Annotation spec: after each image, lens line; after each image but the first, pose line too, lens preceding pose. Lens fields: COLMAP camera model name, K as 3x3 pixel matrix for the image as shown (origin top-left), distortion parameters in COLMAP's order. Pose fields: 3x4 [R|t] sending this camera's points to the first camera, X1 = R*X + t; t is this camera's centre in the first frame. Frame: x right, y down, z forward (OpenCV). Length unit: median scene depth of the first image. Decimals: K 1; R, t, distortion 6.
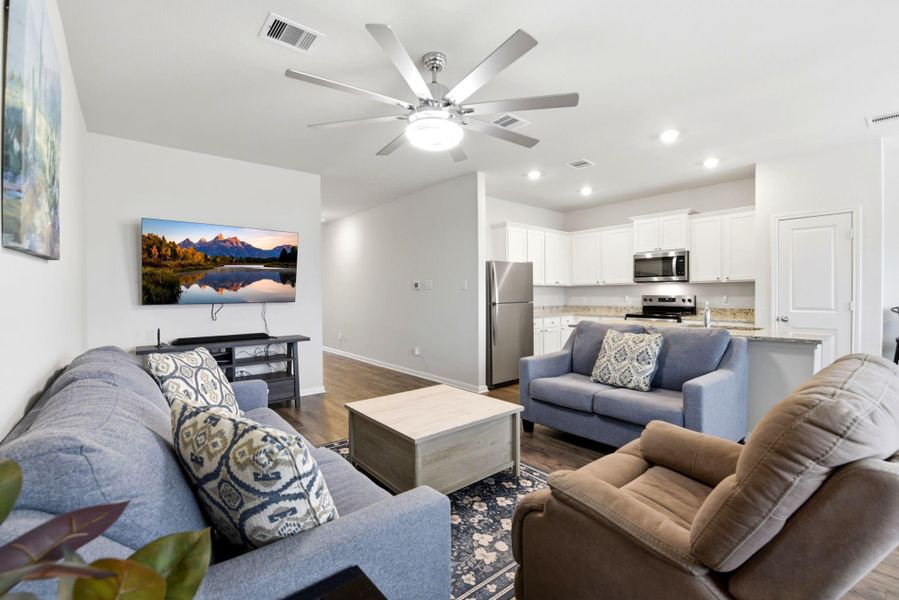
lens RADIAL K [[399.3, 0, 453.1], [0, 399.3, 296.8], [0, 0, 1]] dist [-0.014108, -0.004650]
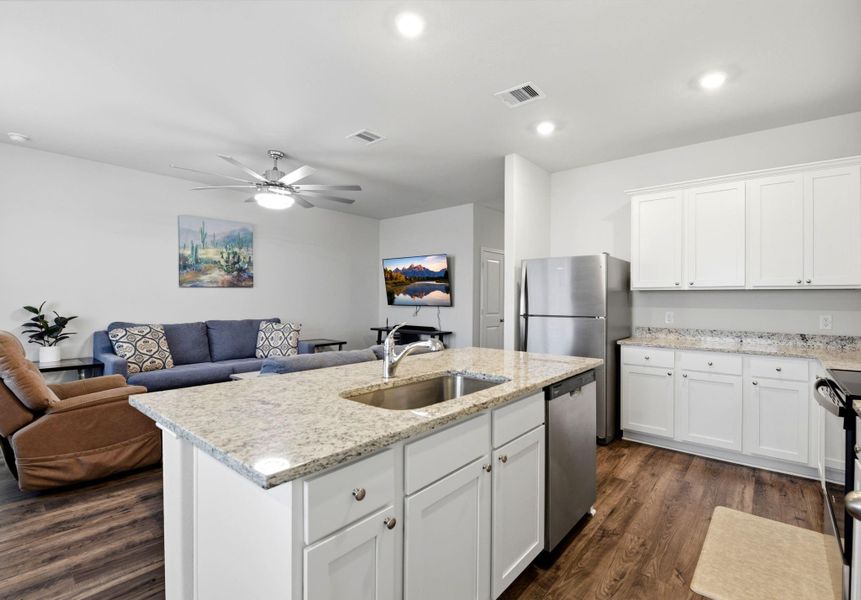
lens RADIAL K [[395.6, 0, 449.1], [0, 395.6, 298.5], [0, 0, 1]] dist [-0.013310, -0.000442]
pose [[0.182988, 0.002441, -0.983112, 0.755470], [-0.019992, 0.999799, -0.001239, -0.010647], [0.982912, 0.019881, 0.183000, 0.660146]]
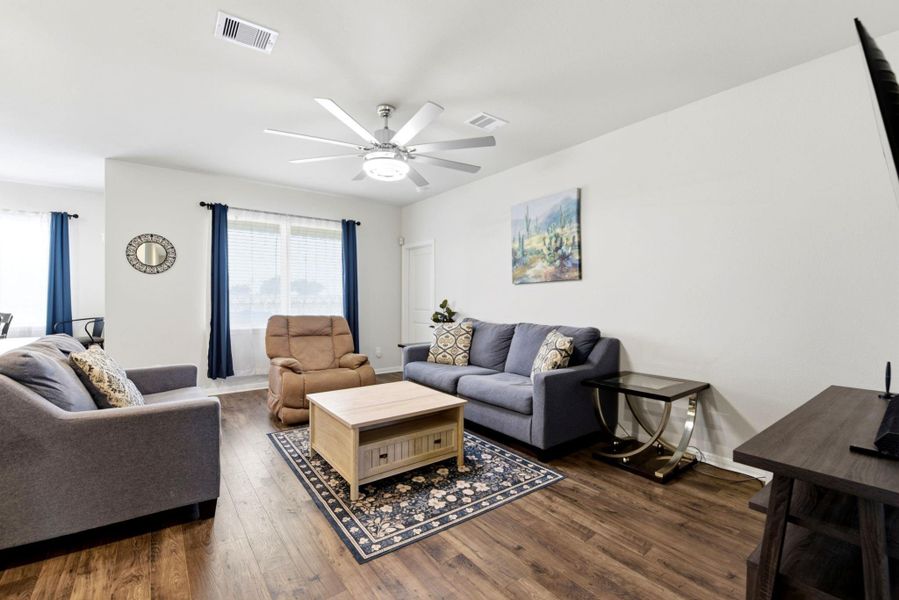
lens RADIAL K [[399.3, 0, 468.7], [0, 399.3, 296.1], [0, 0, 1]] dist [-0.014108, -0.004650]
pose [[-0.999901, 0.002940, 0.013787, -0.153122], [0.003063, 0.999956, 0.008908, -0.008731], [-0.013760, 0.008950, -0.999865, 1.059125]]
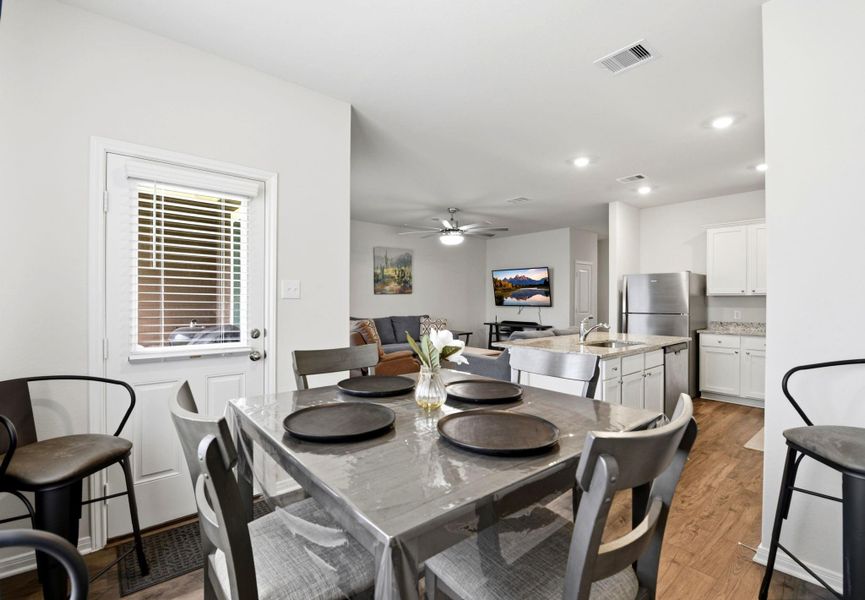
lens RADIAL K [[383.5, 0, 411.3], [0, 383.5, 299.3], [0, 0, 1]] dist [-0.029599, -0.001058]
pose [[-0.037395, 0.003341, -0.999295, 1.097559], [-0.016166, 0.999862, 0.003948, -0.014918], [0.999170, 0.016302, -0.037336, 0.399652]]
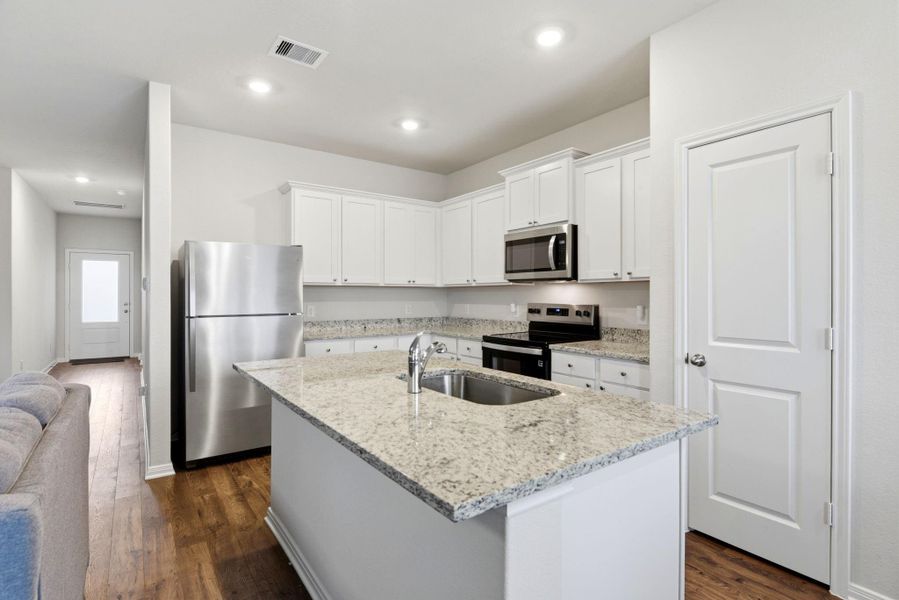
lens RADIAL K [[453.2, 0, 459.6], [0, 453.2, 295.0], [0, 0, 1]] dist [0.000047, -0.001338]
pose [[0.997376, 0.008150, -0.071939, 0.478351], [-0.008840, 0.999918, -0.009279, -0.010120], [0.071857, 0.009890, 0.997366, 0.357313]]
